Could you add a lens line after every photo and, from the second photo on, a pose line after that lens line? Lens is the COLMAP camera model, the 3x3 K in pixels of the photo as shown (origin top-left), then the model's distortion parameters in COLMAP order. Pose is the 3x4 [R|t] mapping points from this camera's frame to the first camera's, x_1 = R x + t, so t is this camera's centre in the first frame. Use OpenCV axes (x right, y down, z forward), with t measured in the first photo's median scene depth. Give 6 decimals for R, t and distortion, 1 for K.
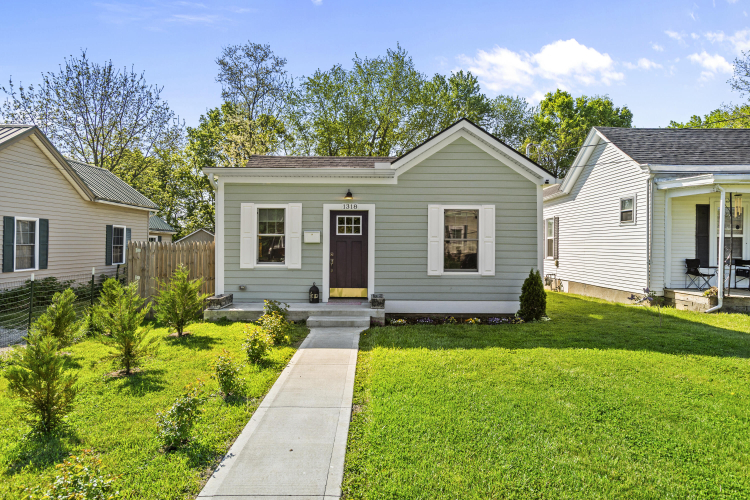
lens RADIAL K [[475.5, 0, 374.4], [0, 475.5, 248.8], [0, 0, 1]] dist [0.001086, 0.000009]
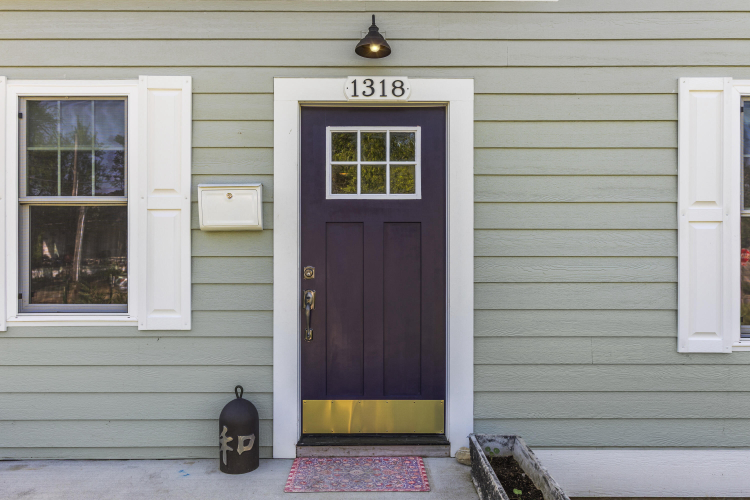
lens RADIAL K [[561.5, 0, 375.5], [0, 561.5, 250.4], [0, 0, 1]] dist [-0.008637, -0.001303]
pose [[0.999972, -0.006540, -0.003581, -0.051811], [0.006563, 0.999958, 0.006426, -0.002514], [0.003539, -0.006449, 0.999973, 0.693865]]
